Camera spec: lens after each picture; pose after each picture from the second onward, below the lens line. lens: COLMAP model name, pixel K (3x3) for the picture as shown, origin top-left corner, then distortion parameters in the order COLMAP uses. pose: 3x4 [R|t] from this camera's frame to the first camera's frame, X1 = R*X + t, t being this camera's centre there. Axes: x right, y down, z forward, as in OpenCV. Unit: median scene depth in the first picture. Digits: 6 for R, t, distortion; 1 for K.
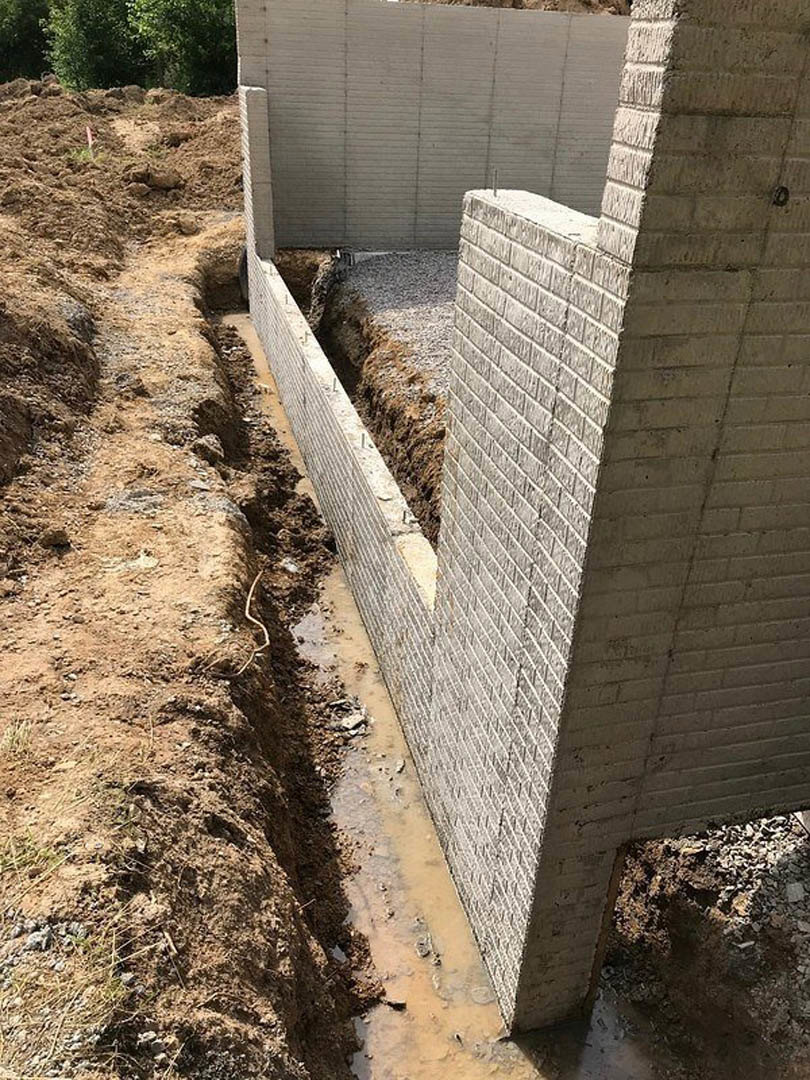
lens RADIAL K [[876.2, 0, 405.0], [0, 876.2, 540.0], [0, 0, 1]] dist [0.025150, -0.012255]
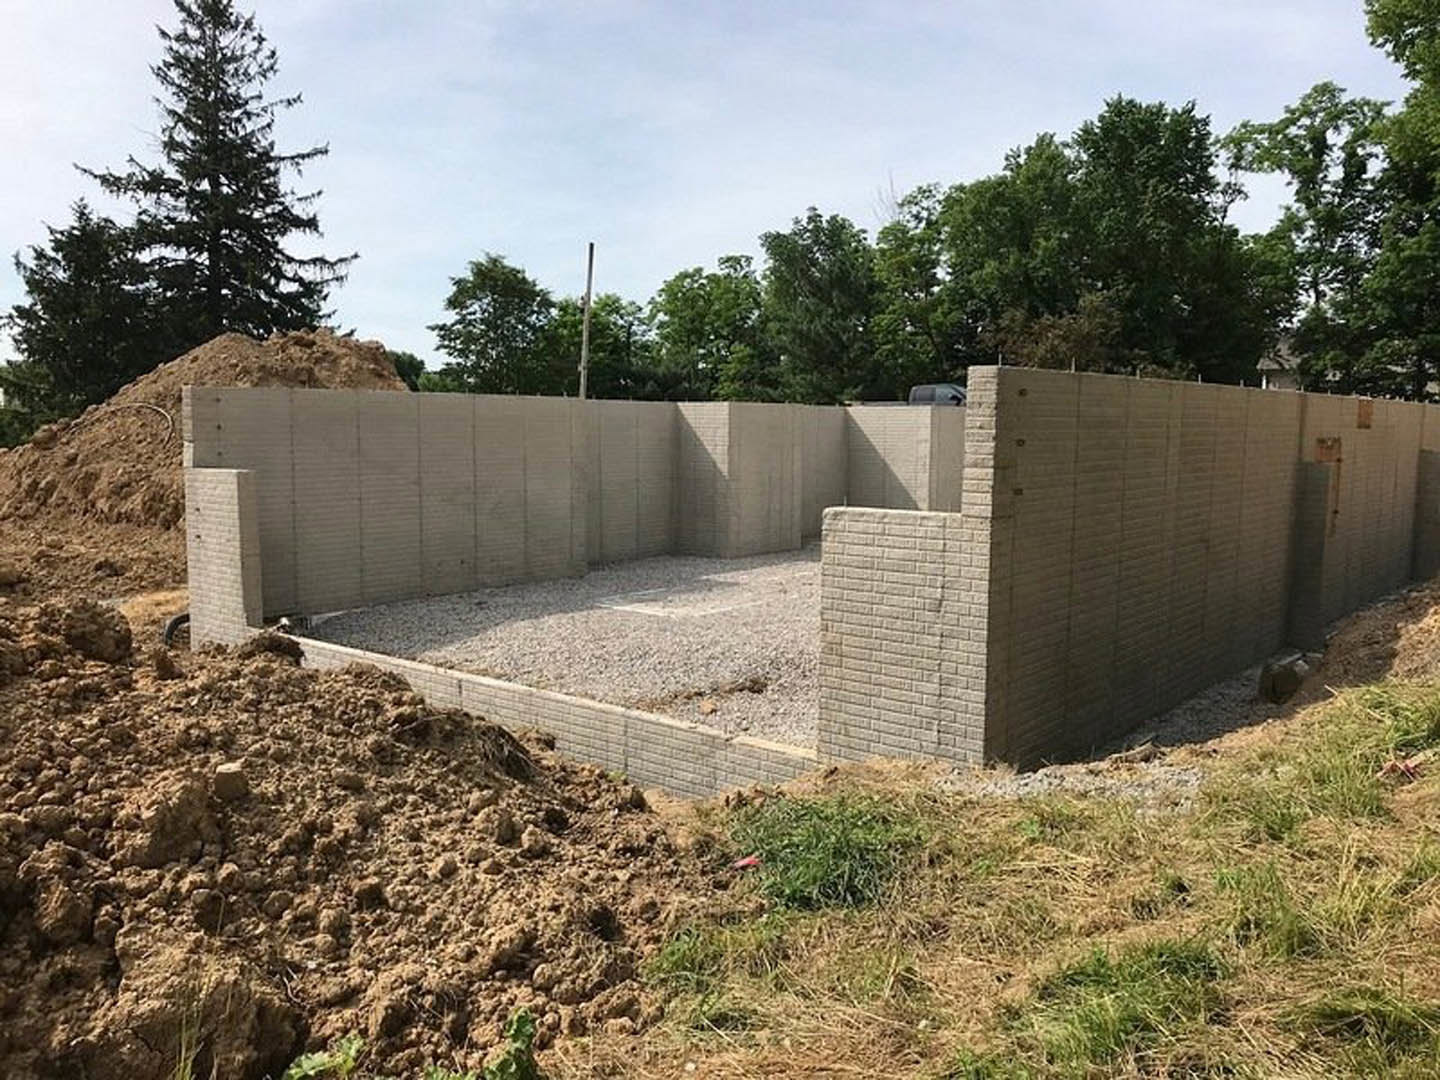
lens RADIAL K [[1168.3, 0, 722.8], [0, 1168.3, 527.5], [0, 0, 1]] dist [0.025150, -0.012255]
pose [[0.803917, -0.091036, 0.587732, -0.478999], [0.309960, 0.907529, -0.283401, 0.091809], [-0.507584, 0.410005, 0.757796, -0.249646]]
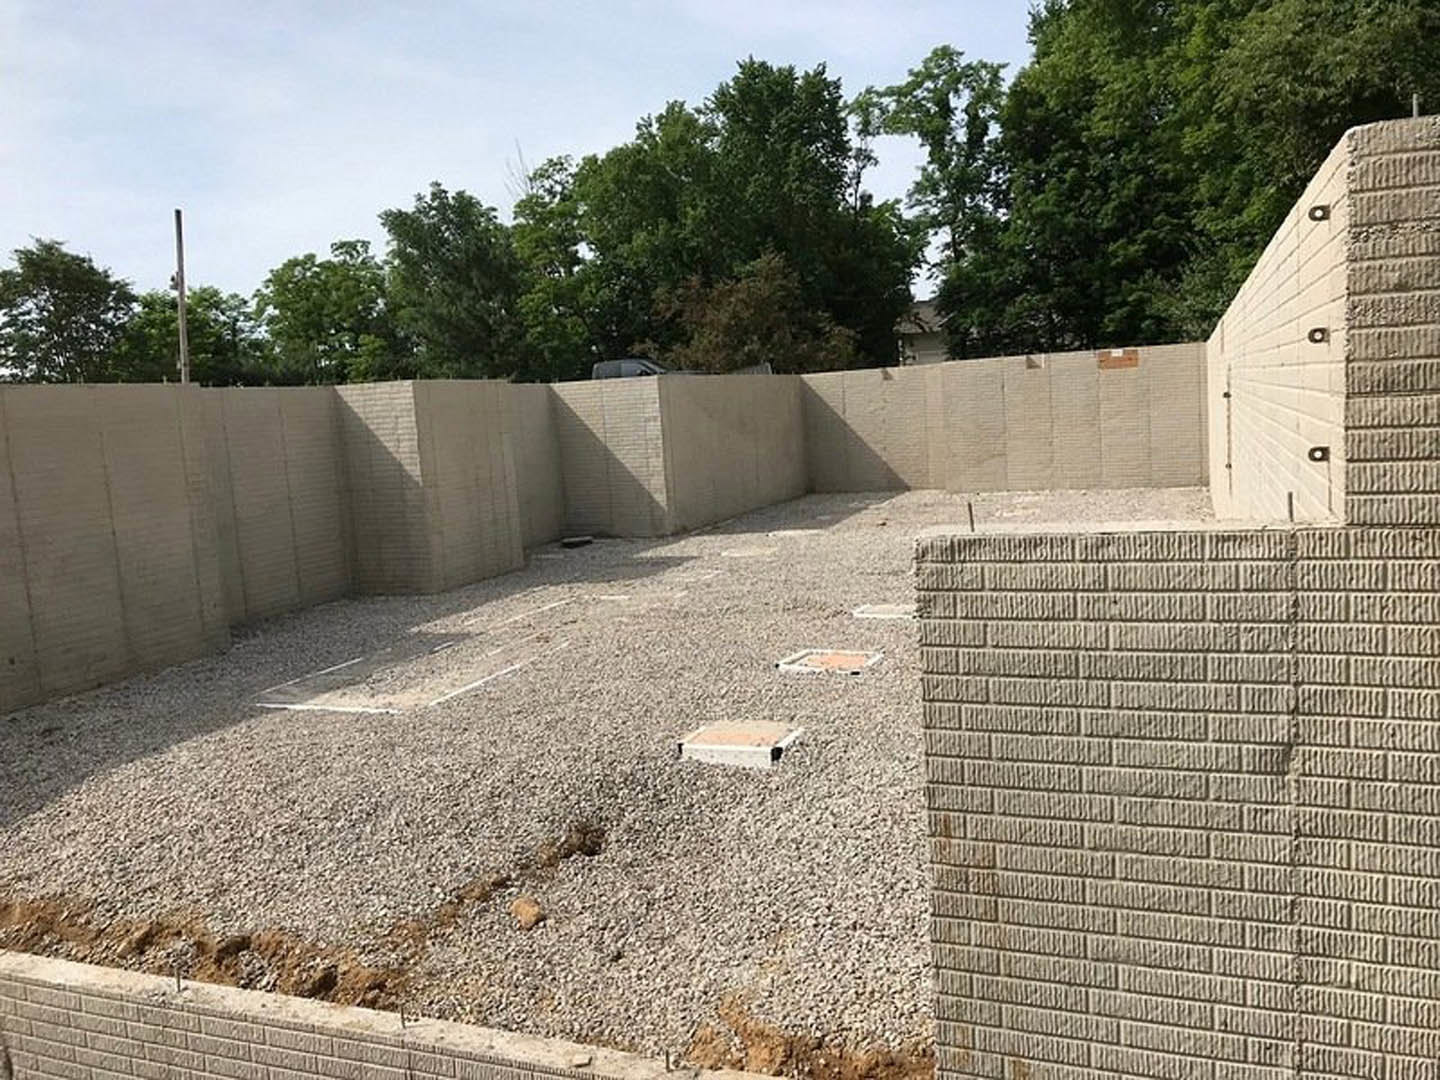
lens RADIAL K [[1168.3, 0, 722.8], [0, 1168.3, 527.5], [0, 0, 1]] dist [0.025150, -0.012255]
pose [[0.579801, -0.167501, 0.797355, -0.251368], [0.468853, 0.868960, -0.158386, -0.091000], [-0.666339, 0.465675, 0.582356, 0.141202]]
